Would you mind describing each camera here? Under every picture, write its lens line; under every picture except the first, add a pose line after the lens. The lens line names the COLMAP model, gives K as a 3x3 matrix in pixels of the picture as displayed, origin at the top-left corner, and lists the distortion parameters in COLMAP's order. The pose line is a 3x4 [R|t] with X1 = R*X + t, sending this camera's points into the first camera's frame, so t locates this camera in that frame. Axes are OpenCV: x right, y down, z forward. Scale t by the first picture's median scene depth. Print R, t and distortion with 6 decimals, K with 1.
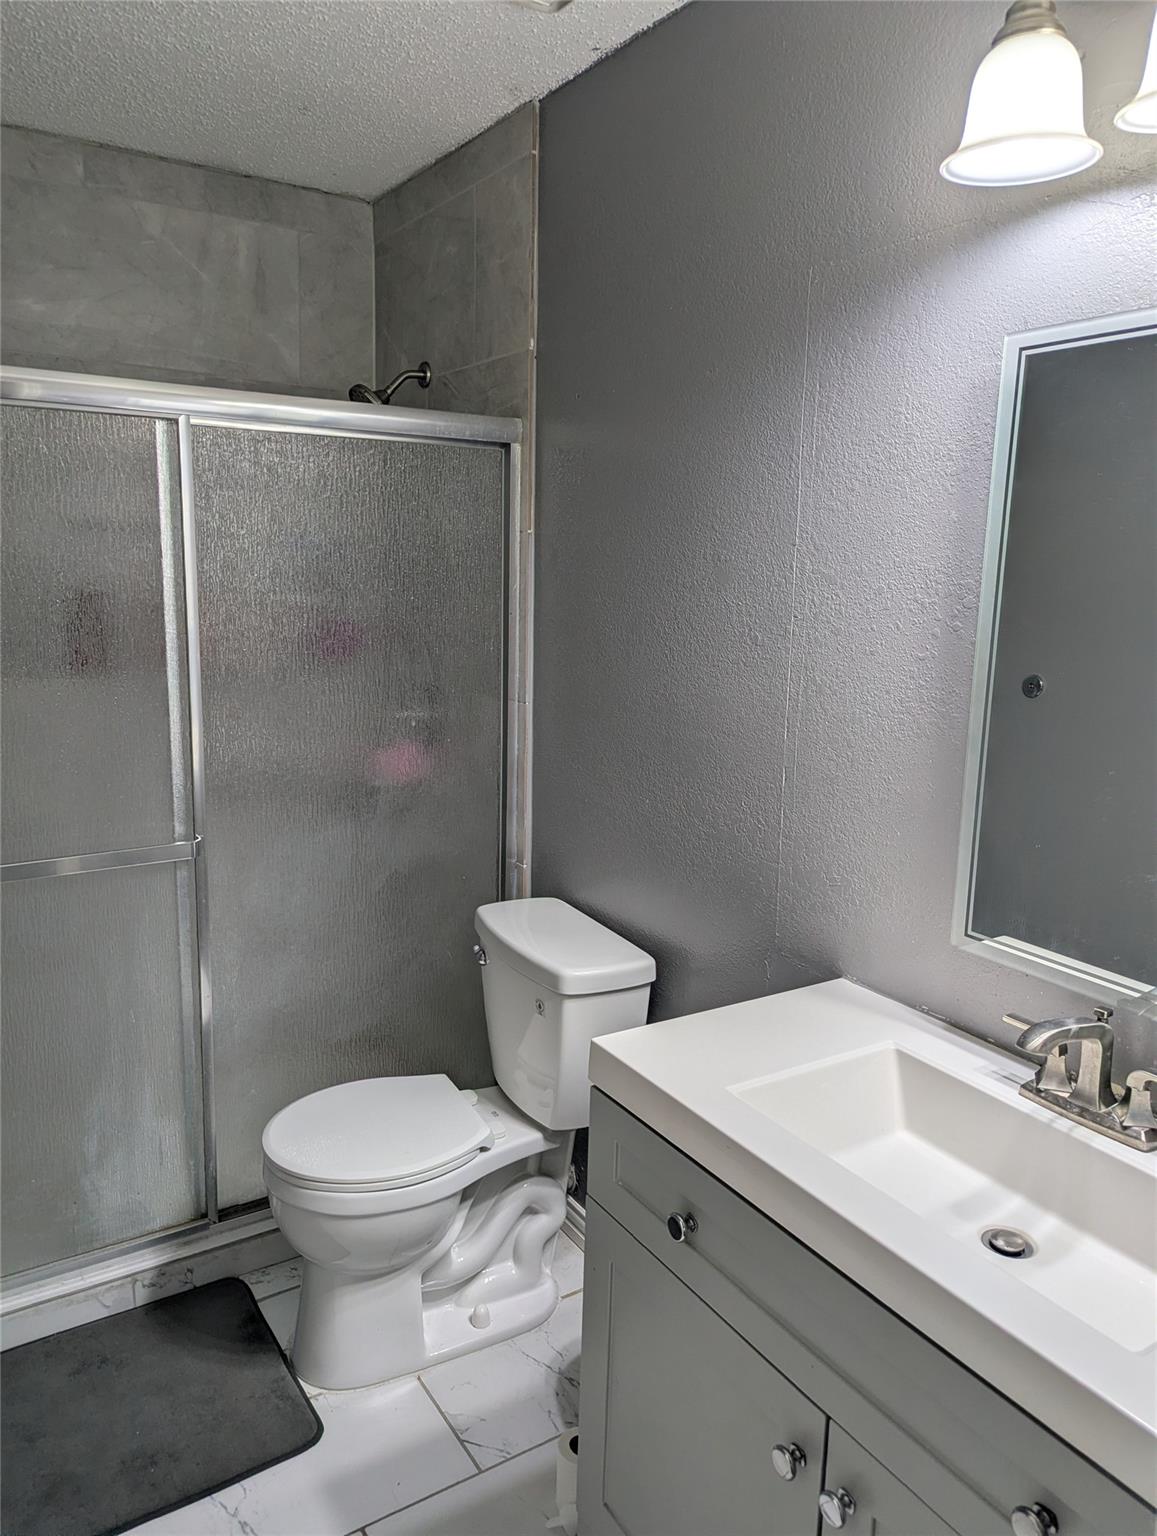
lens RADIAL K [[1087.3, 0, 576.2], [0, 1087.3, 760.8], [0, 0, 1]] dist [0.049174, -0.050848]
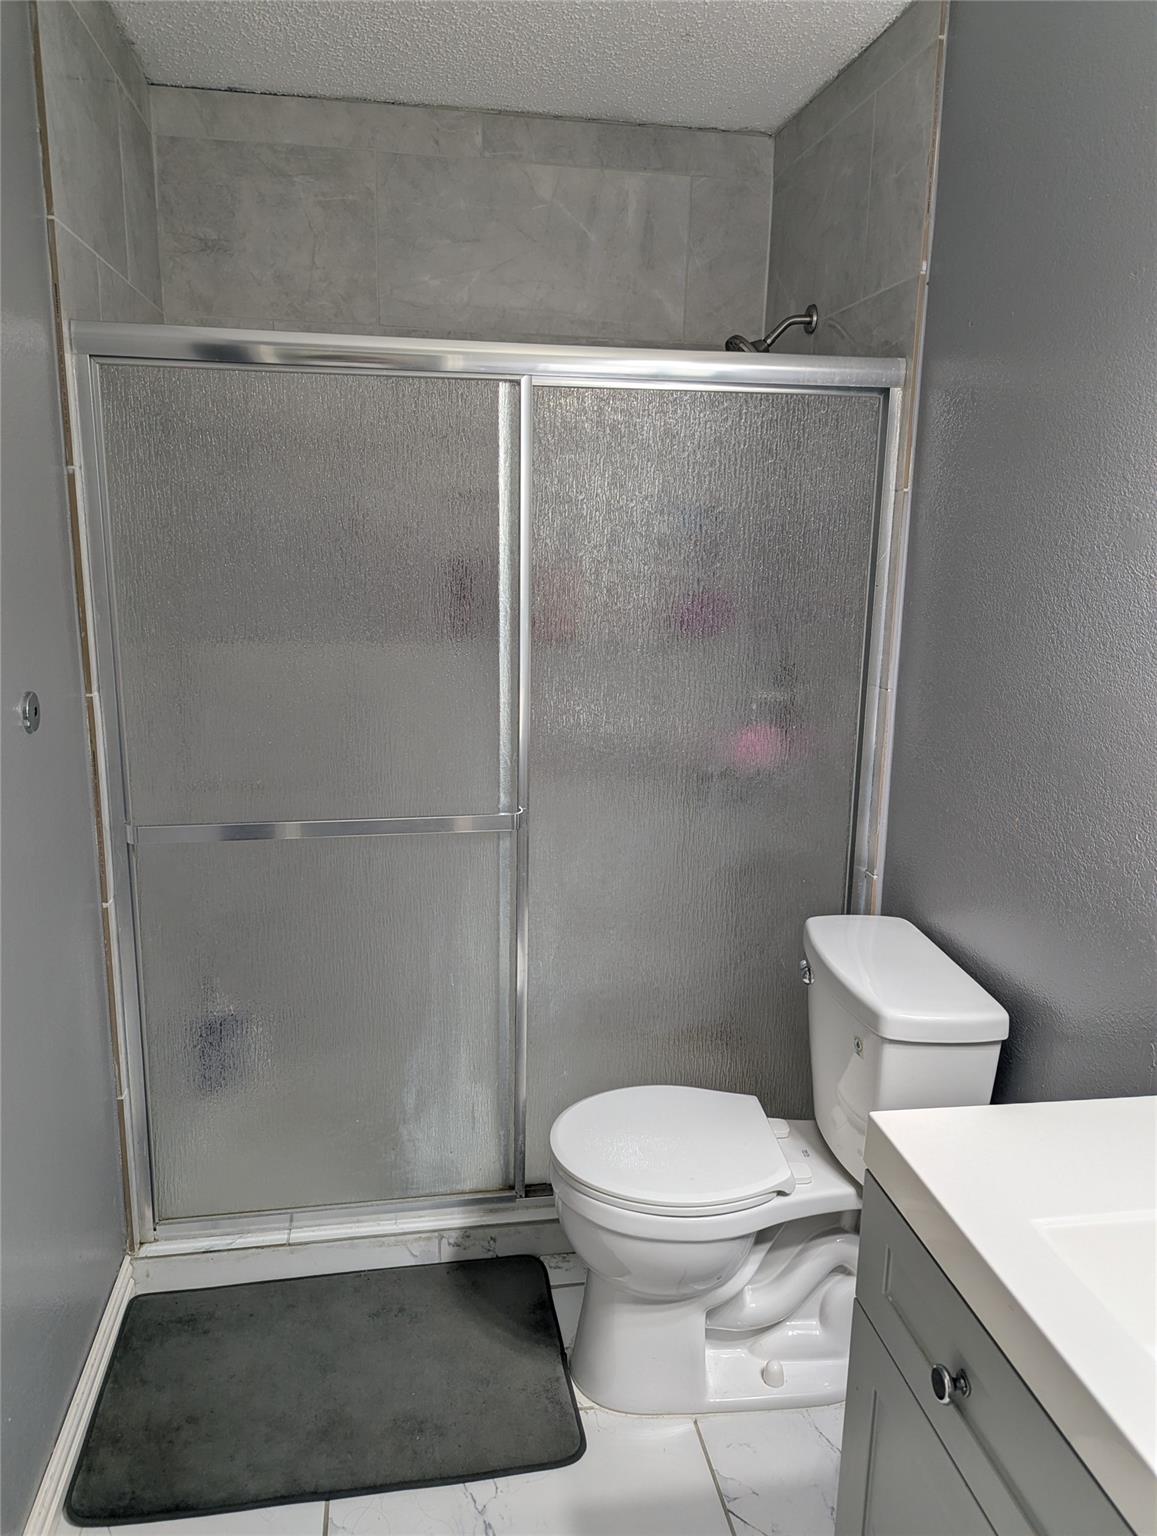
lens RADIAL K [[1087.3, 0, 578.7], [0, 1087.3, 756.1], [0, 0, 1]] dist [0.049174, -0.050848]
pose [[0.919312, 0.075864, -0.386148, 0.073591], [-0.068192, 0.997108, 0.033550, -0.014245], [0.387576, -0.004510, 0.921827, 0.113155]]
